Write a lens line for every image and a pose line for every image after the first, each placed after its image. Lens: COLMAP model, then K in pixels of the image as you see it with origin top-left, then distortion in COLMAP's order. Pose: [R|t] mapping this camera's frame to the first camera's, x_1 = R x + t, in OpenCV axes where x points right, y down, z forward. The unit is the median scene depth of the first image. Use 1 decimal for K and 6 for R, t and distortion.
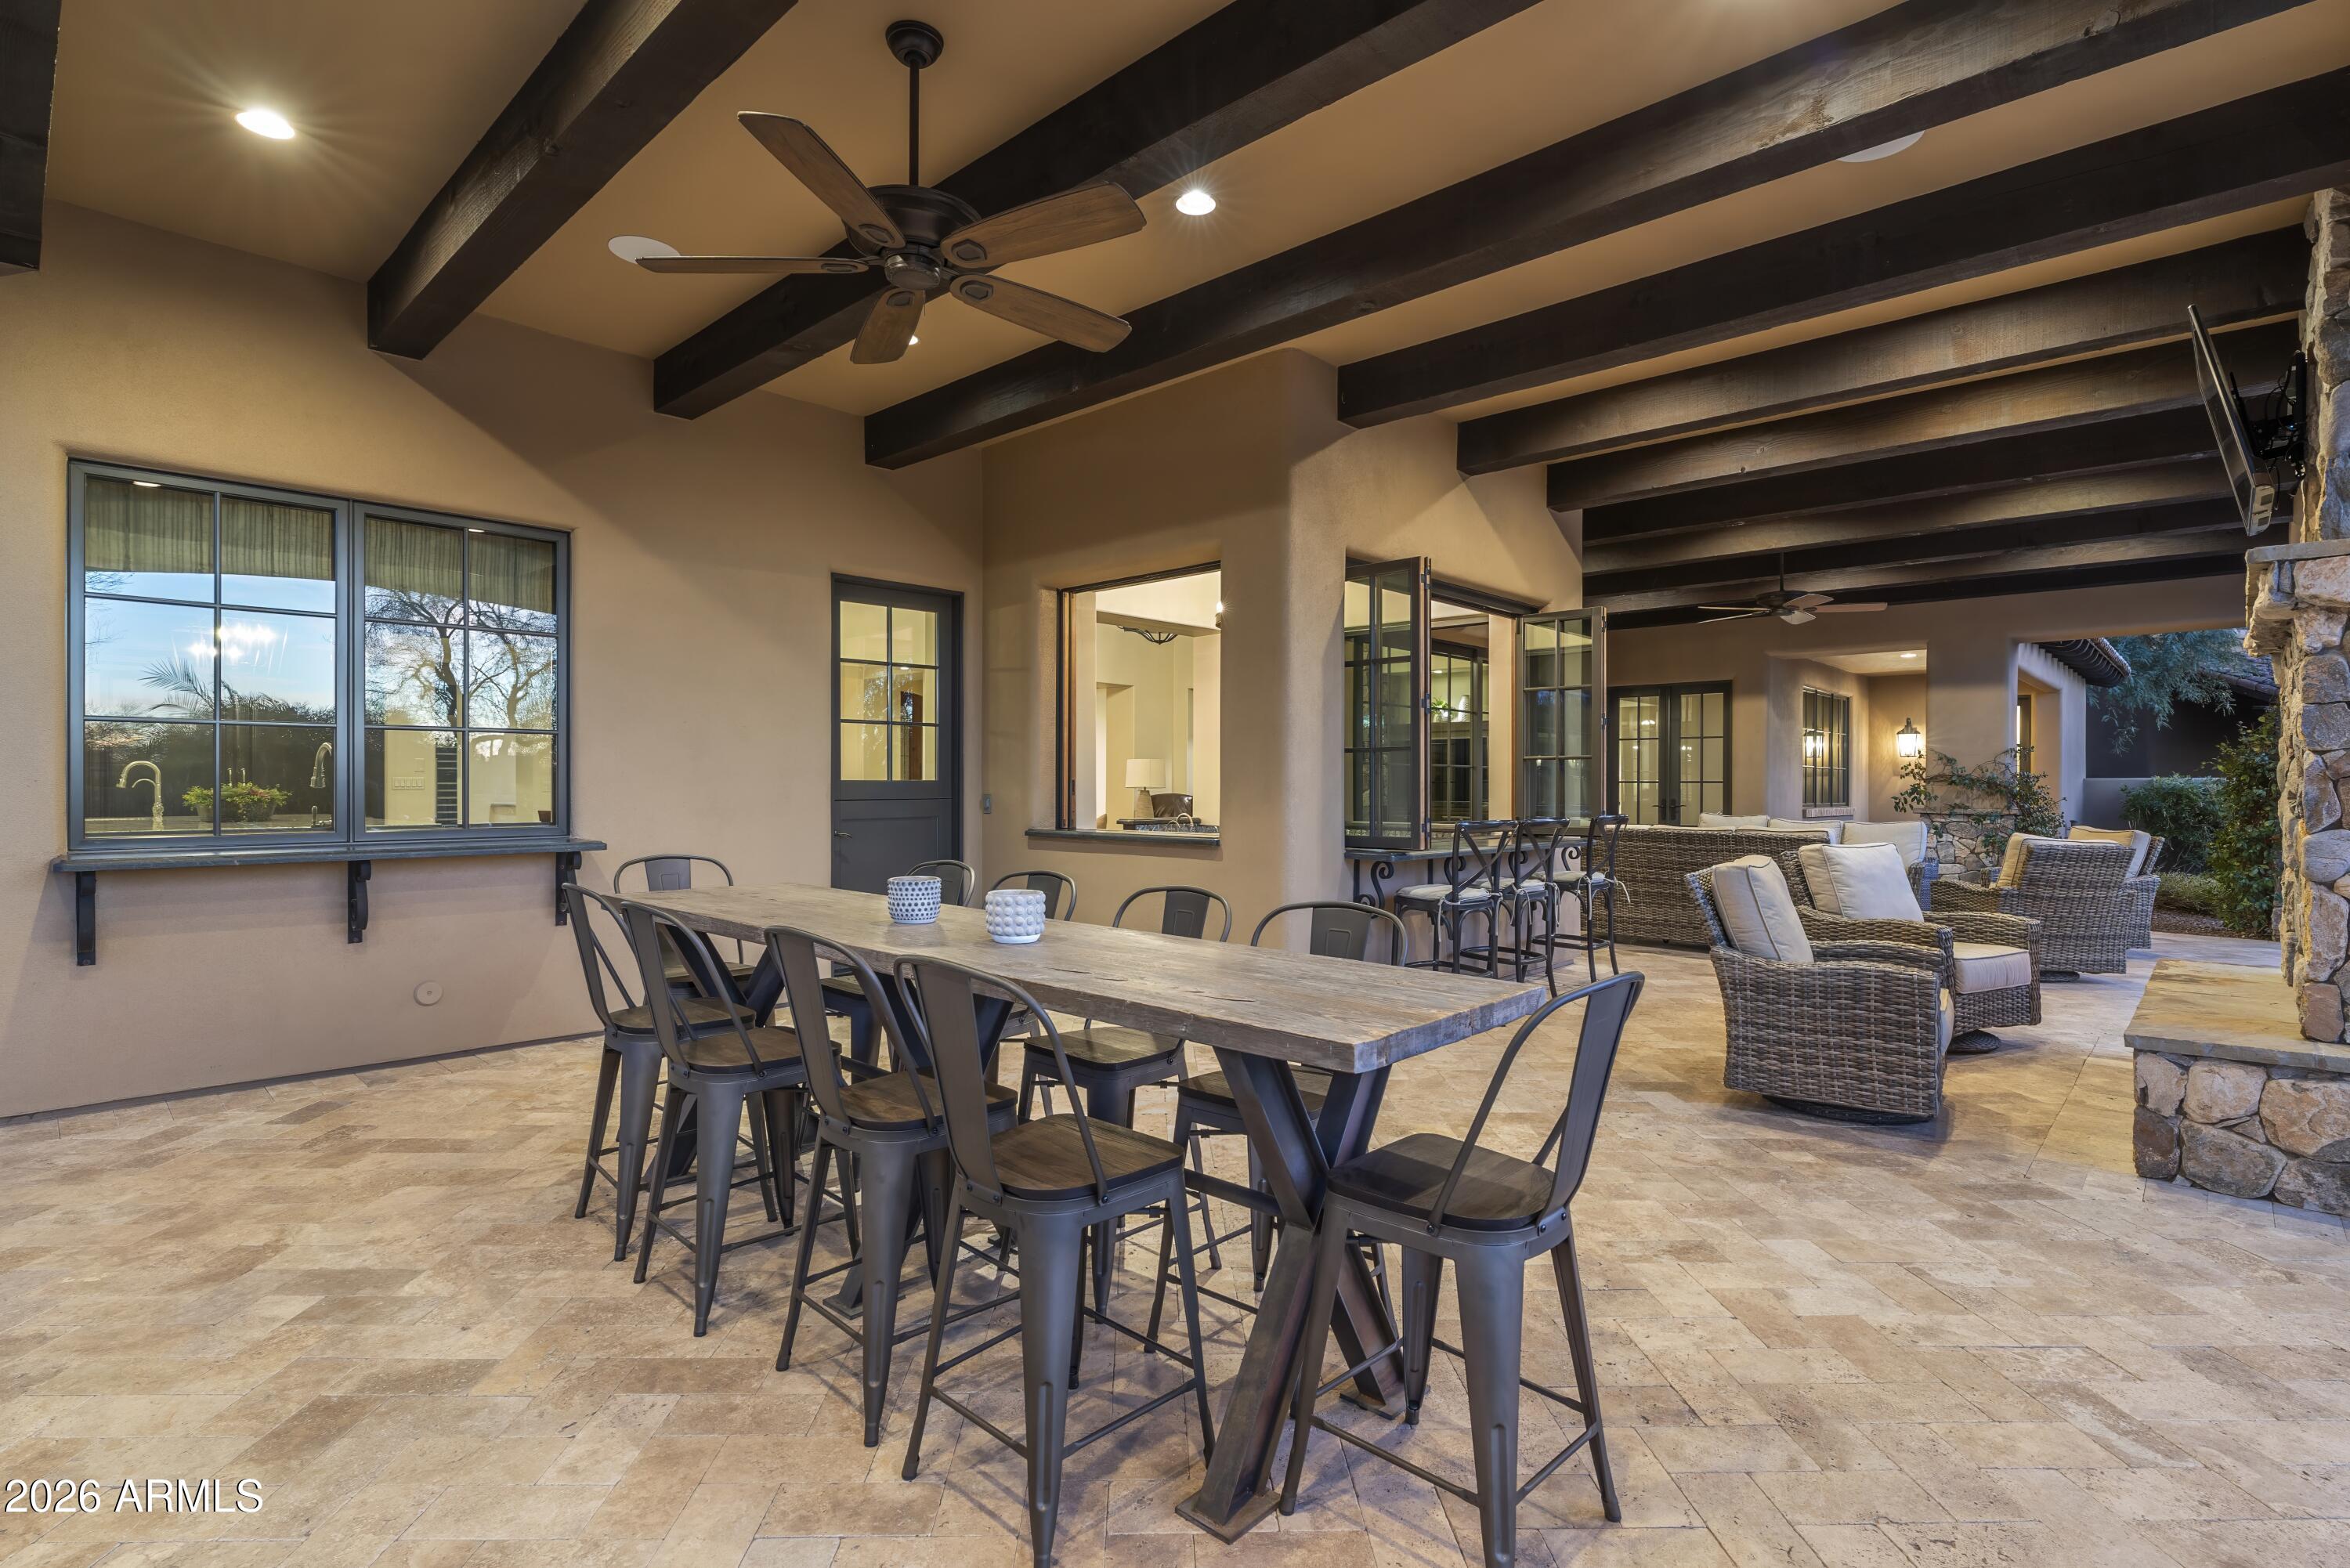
lens RADIAL K [[1126.9, 0, 1167.6], [0, 1126.9, 783.2], [0, 0, 1]] dist [-0.000911, -0.000346]
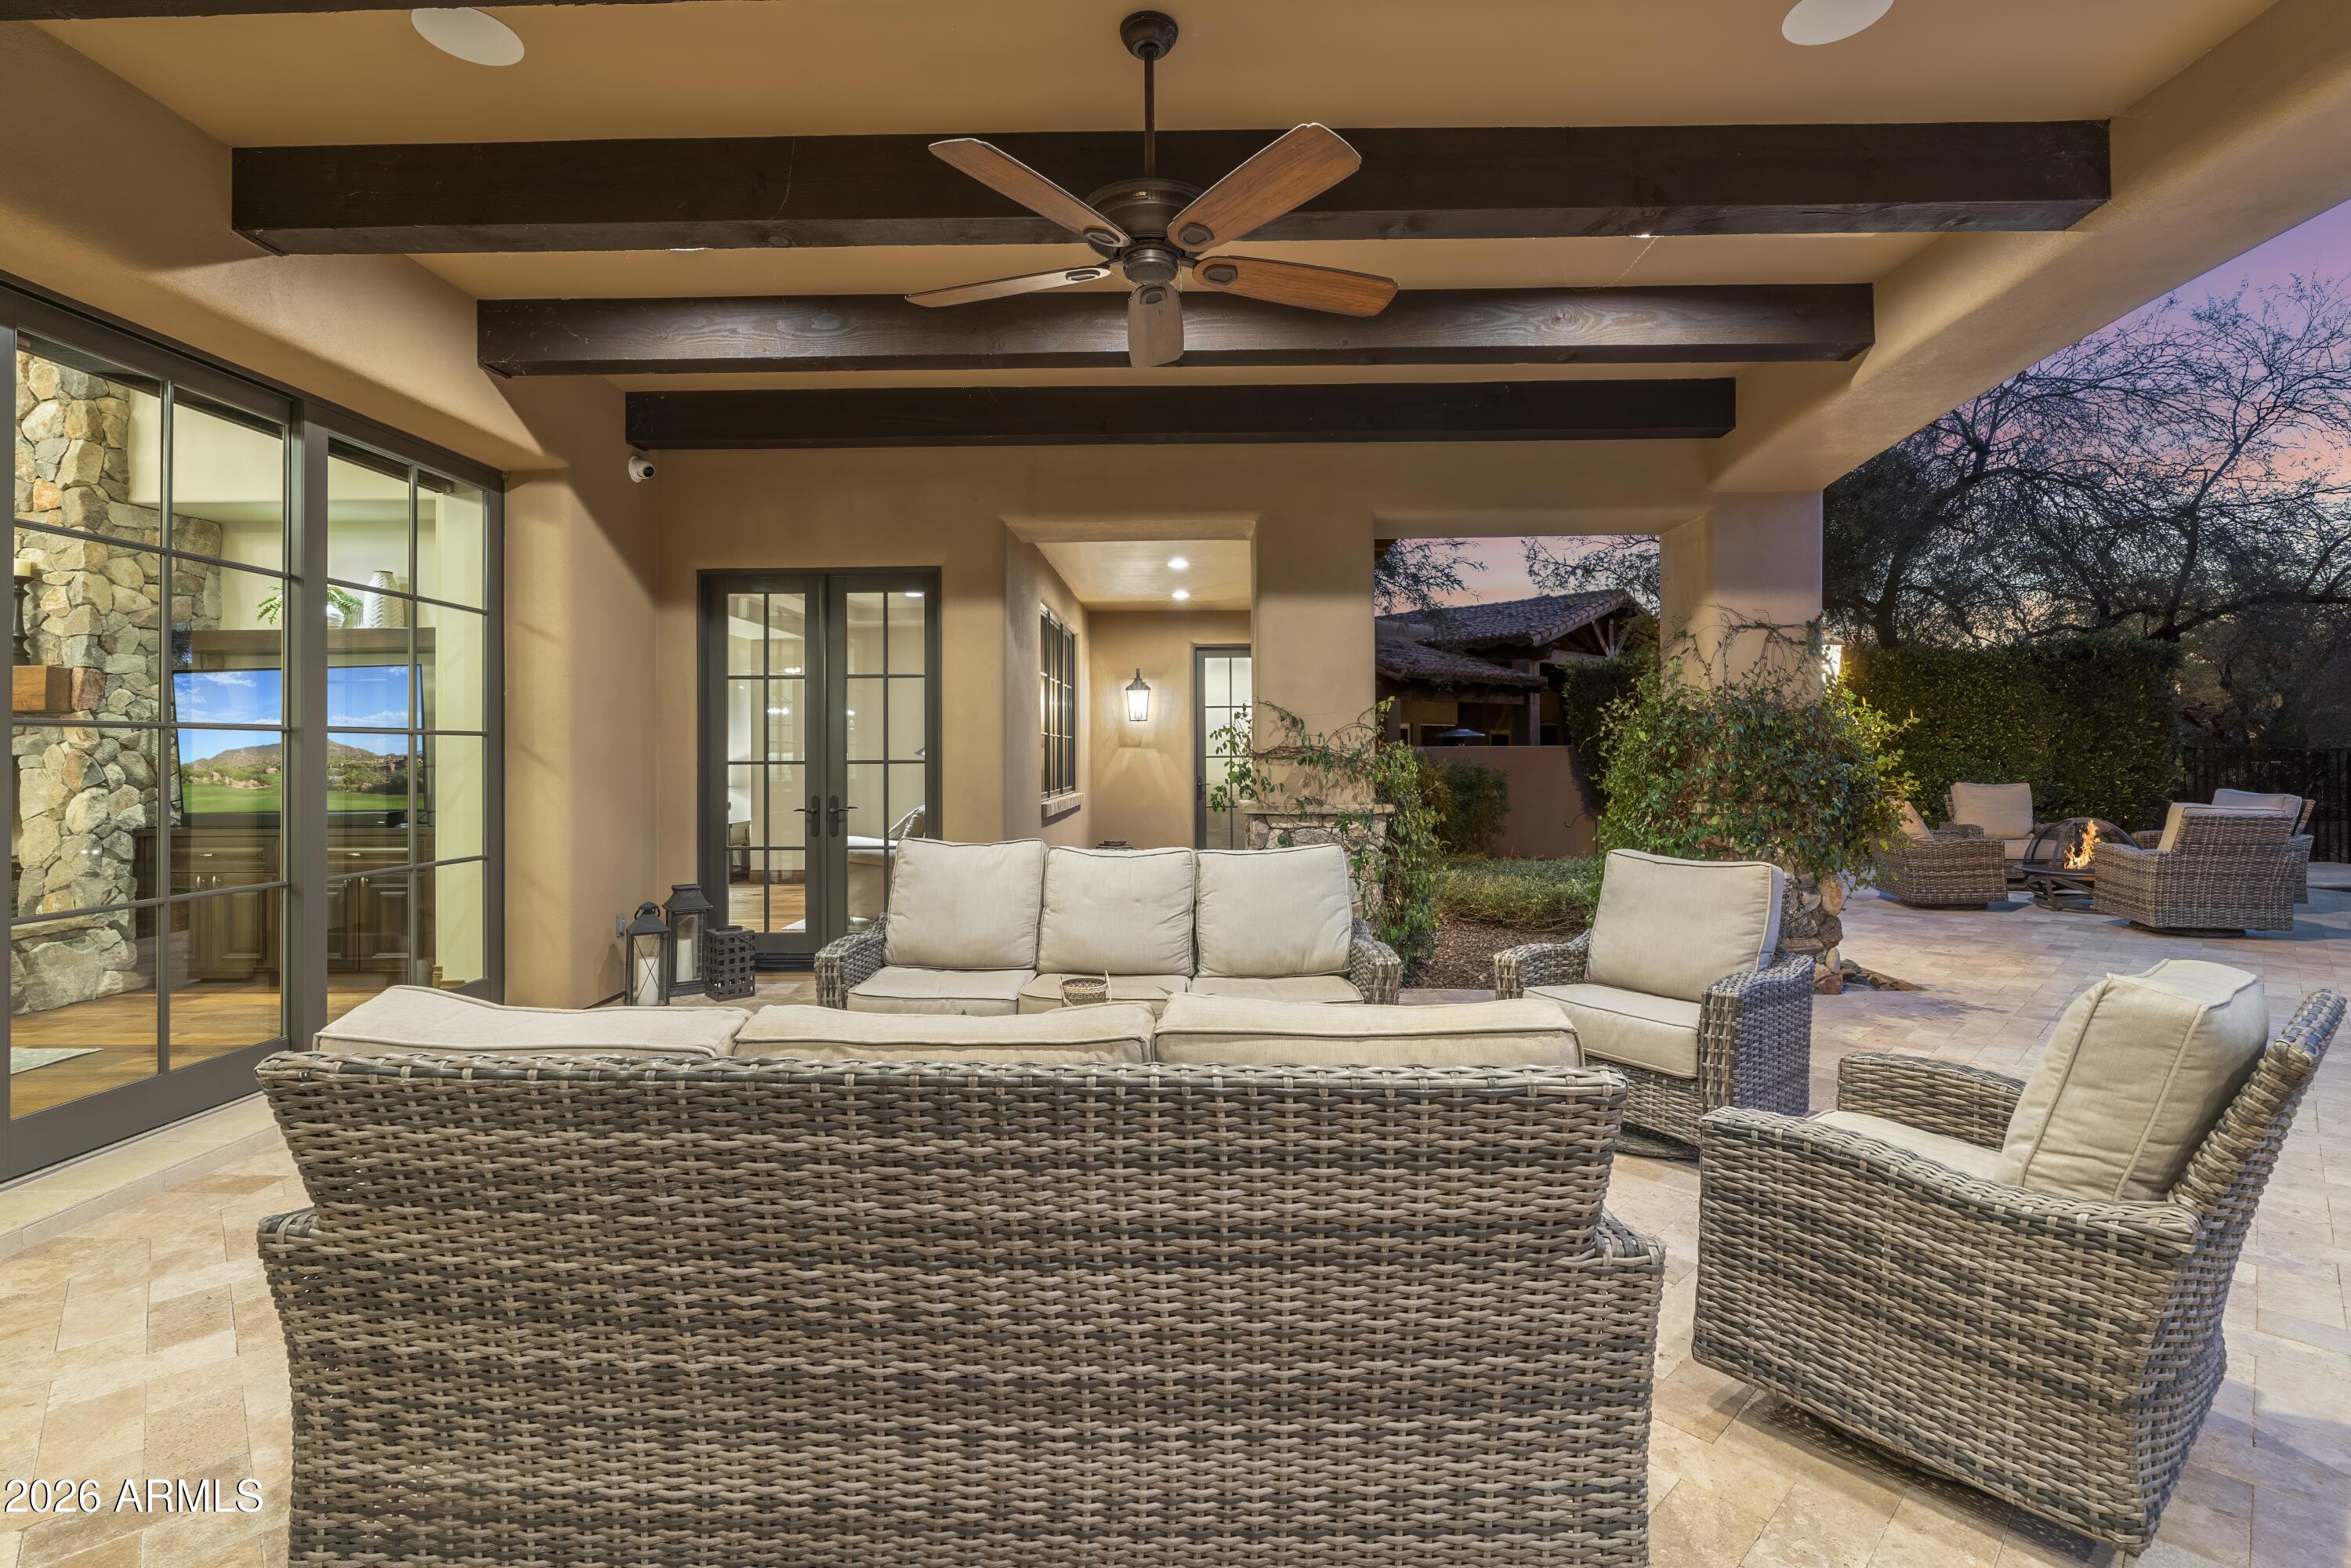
lens RADIAL K [[1065.6, 0, 1170.4], [0, 1065.6, 761.1], [0, 0, 1]] dist [0.002709, 0.000157]
pose [[0.744162, -0.011795, 0.667895, 0.282408], [0.009645, 0.999930, 0.006913, -0.004302], [-0.667930, 0.001297, 0.744223, 0.635764]]
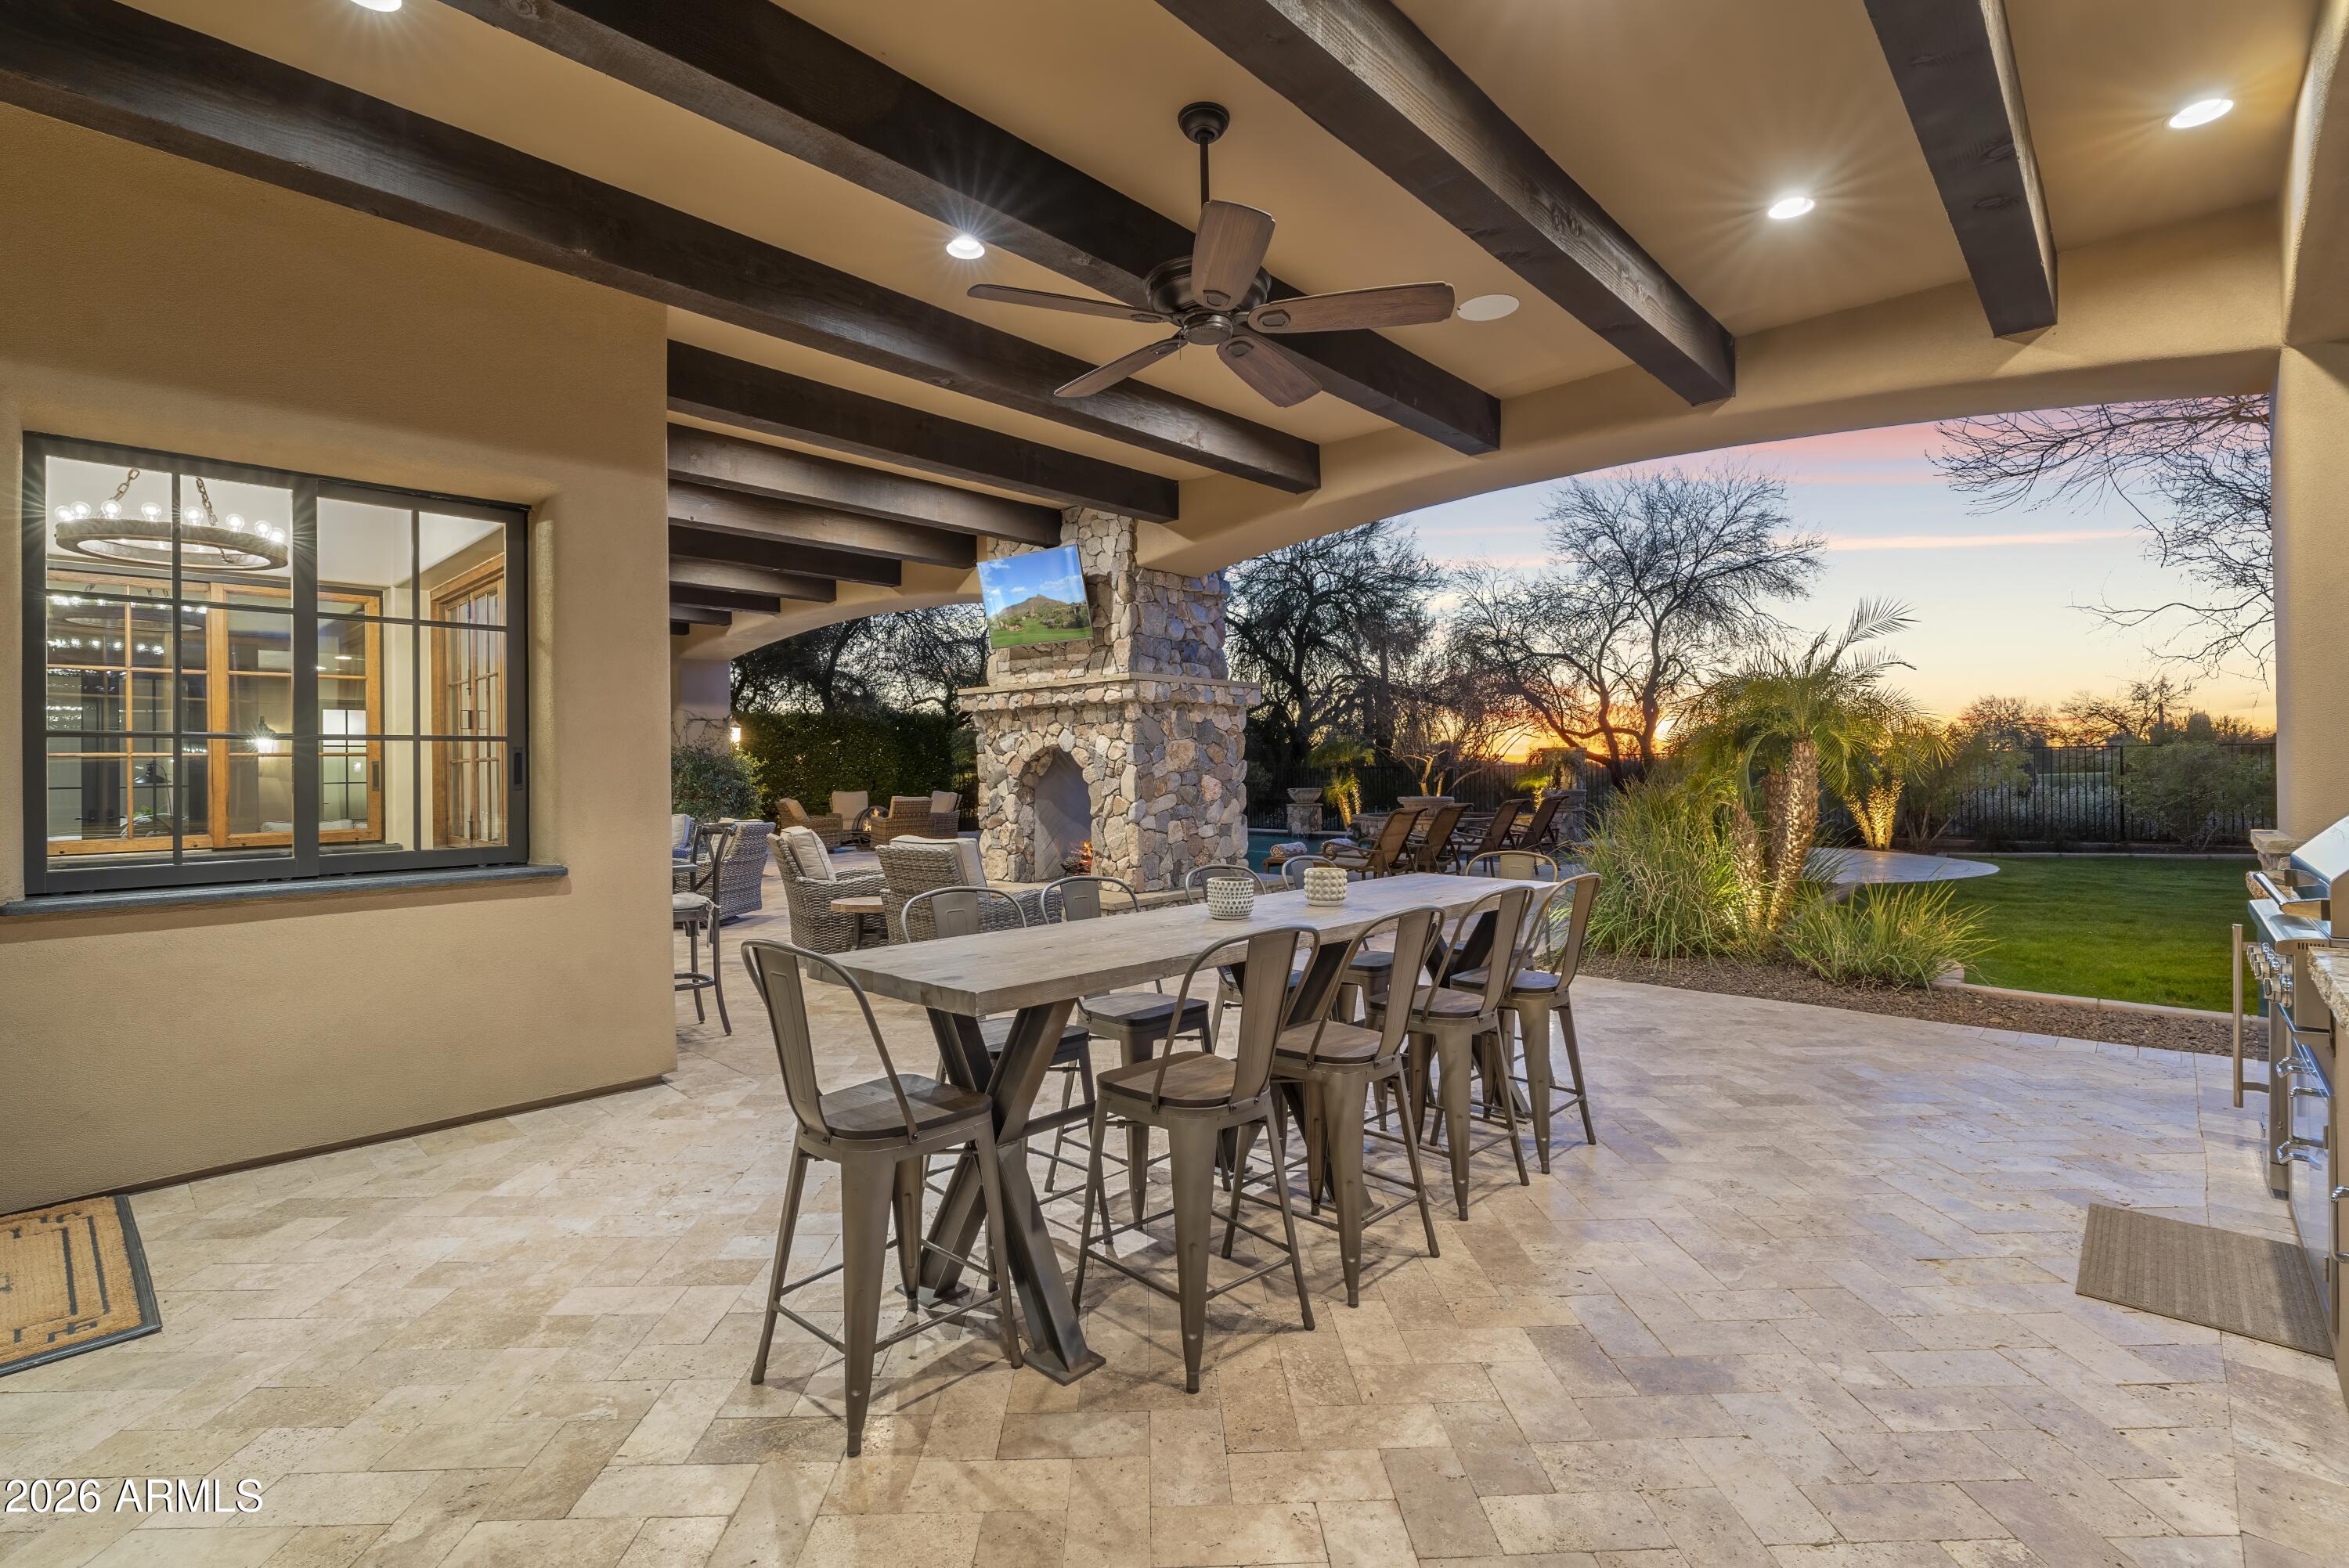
lens RADIAL K [[1064.6, 0, 1181.7], [0, 1064.6, 773.0], [0, 0, 1]] dist [0.002709, 0.000157]
pose [[-0.010699, -0.007492, 0.999915, -0.363937], [0.008253, 0.999937, 0.007581, -0.009835], [-0.999909, 0.008333, -0.010636, 0.299619]]
